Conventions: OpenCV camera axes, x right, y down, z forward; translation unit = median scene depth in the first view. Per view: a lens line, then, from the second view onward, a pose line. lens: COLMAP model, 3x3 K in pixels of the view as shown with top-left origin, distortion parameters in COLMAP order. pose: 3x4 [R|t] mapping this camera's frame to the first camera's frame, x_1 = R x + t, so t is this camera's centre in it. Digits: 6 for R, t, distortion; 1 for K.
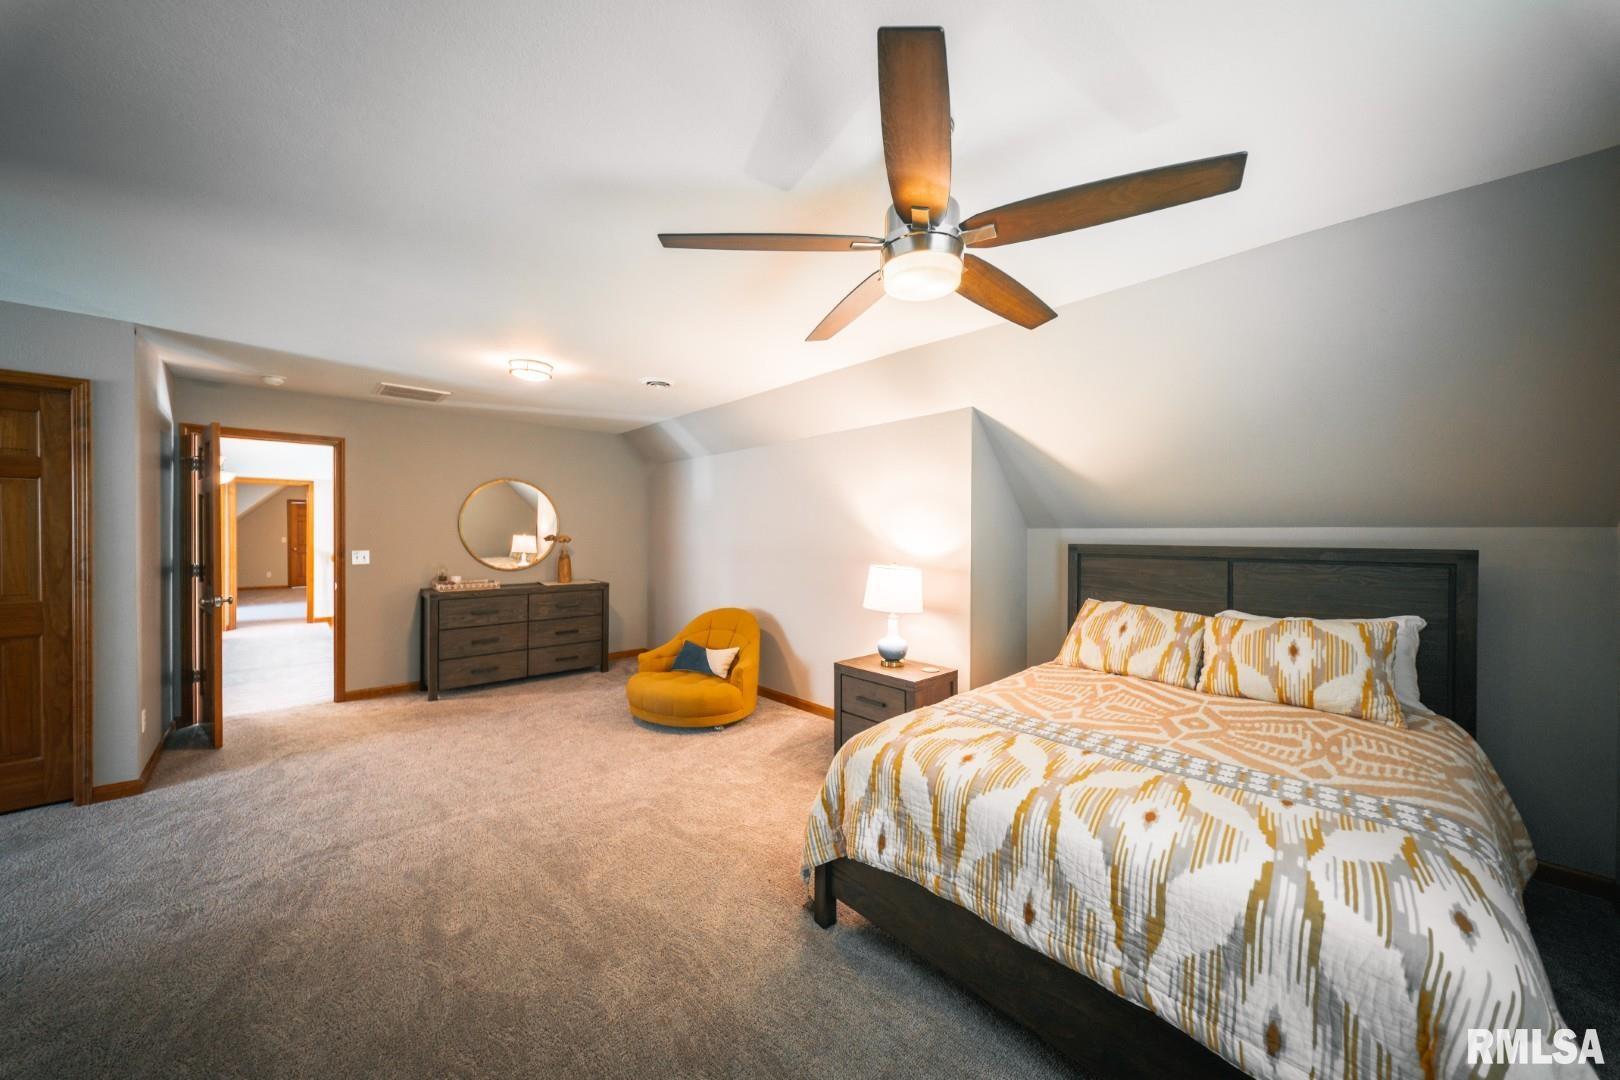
lens RADIAL K [[569.0, 0, 810.0], [0, 569.0, 540.0], [0, 0, 1]] dist [0.007294, -0.005402]
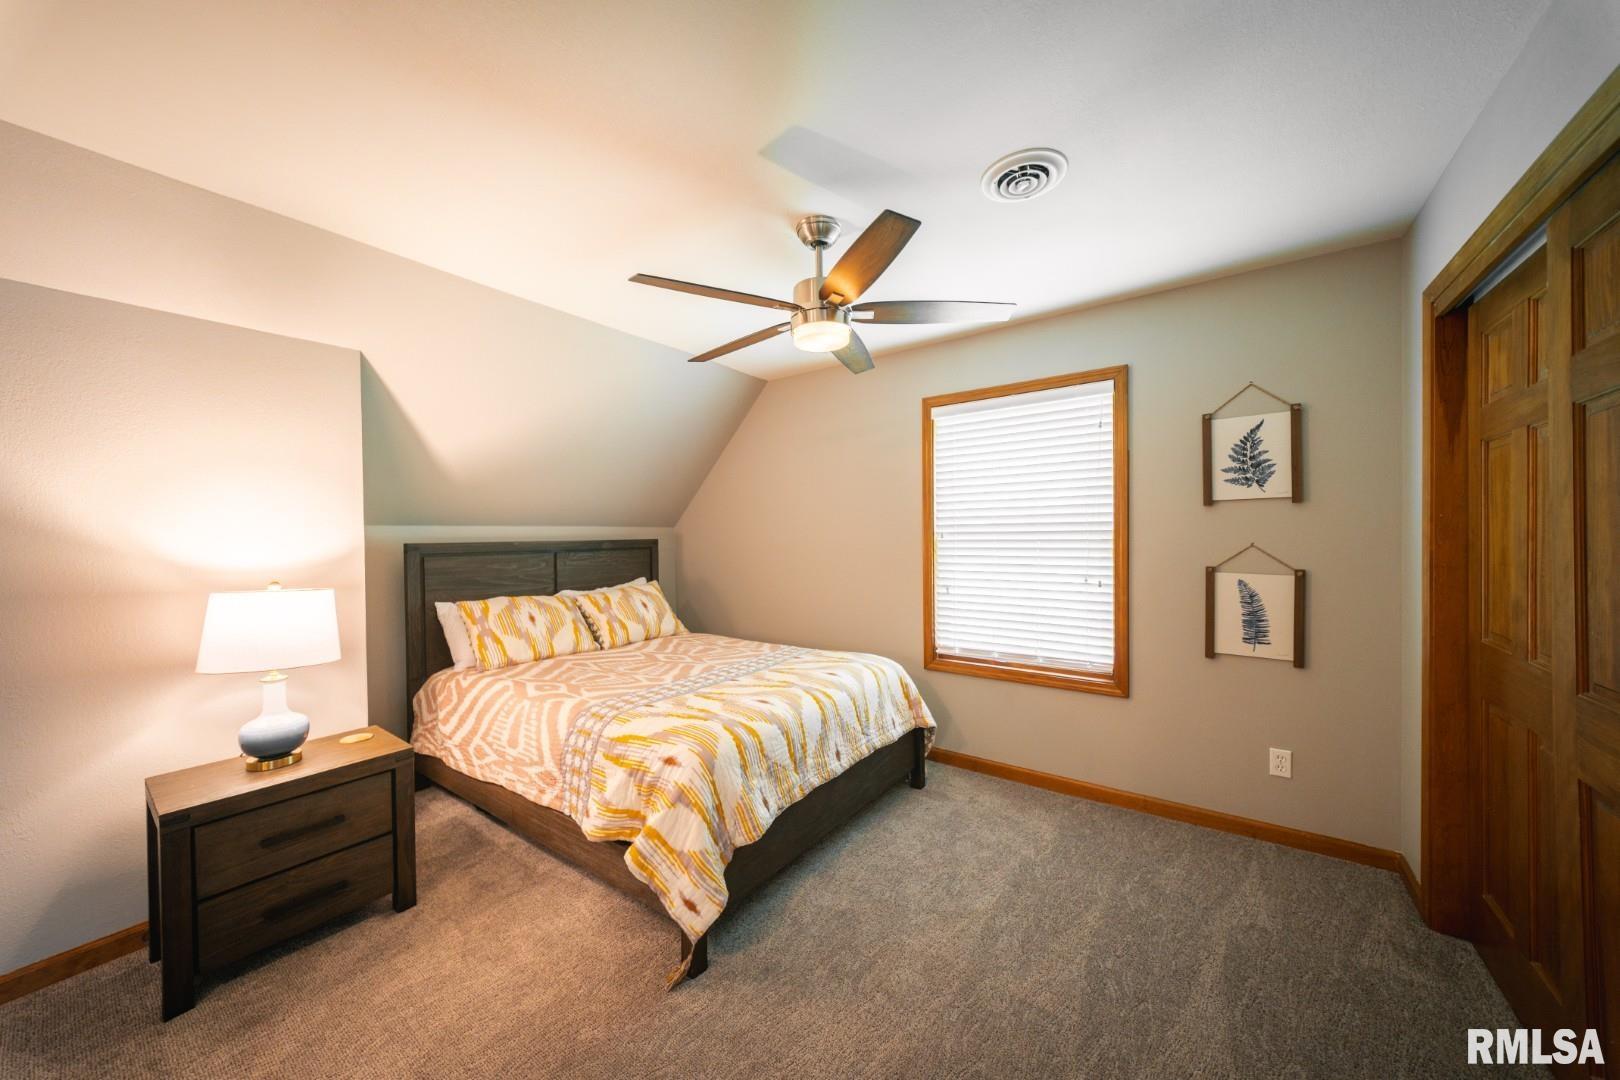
lens RADIAL K [[569.0, 0, 810.0], [0, 569.0, 540.0], [0, 0, 1]] dist [0.007294, -0.005402]
pose [[-0.207901, -0.012801, 0.978066, -0.777244], [0.019929, 0.999651, 0.017320, -0.000360], [-0.977947, 0.023093, -0.207574, 0.903896]]
